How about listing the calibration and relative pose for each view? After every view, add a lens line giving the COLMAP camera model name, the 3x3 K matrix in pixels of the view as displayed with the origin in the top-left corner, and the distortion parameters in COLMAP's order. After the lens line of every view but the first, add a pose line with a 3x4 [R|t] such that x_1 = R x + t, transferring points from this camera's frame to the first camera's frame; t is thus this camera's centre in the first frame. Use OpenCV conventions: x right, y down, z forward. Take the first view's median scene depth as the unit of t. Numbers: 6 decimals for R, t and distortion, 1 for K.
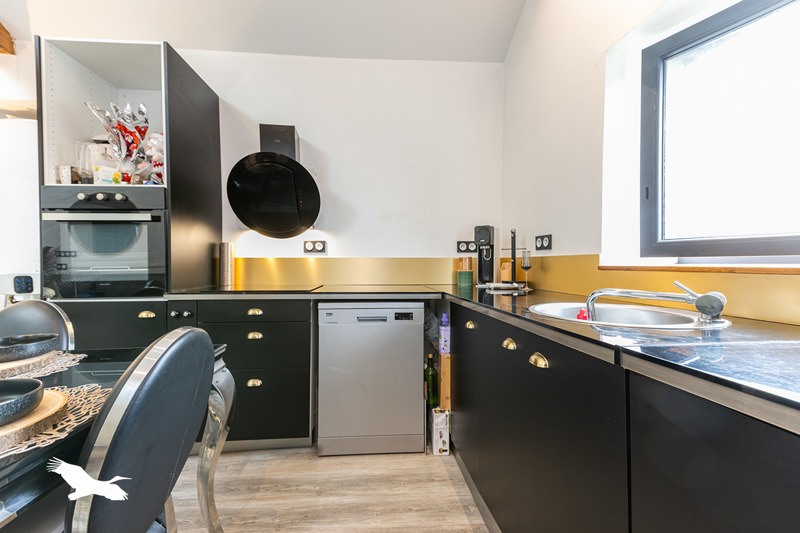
lens RADIAL K [[359.5, 0, 398.0], [0, 359.5, 264.2], [0, 0, 1]] dist [0.026347, 0.000325]
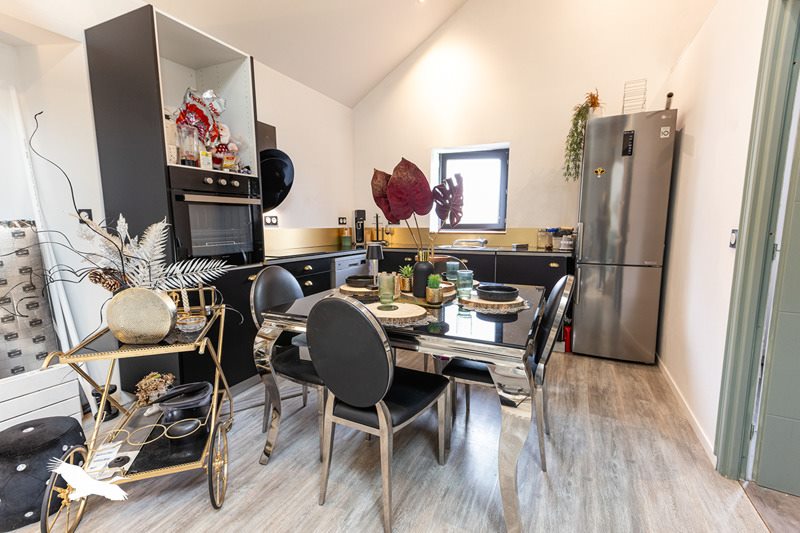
lens RADIAL K [[359.5, 0, 402.0], [0, 359.5, 270.7], [0, 0, 1]] dist [0.026347, 0.000325]
pose [[0.497964, -0.115894, 0.859419, -1.464332], [0.003139, 0.991264, 0.131855, -0.051434], [-0.867192, -0.062961, 0.493977, -0.082294]]
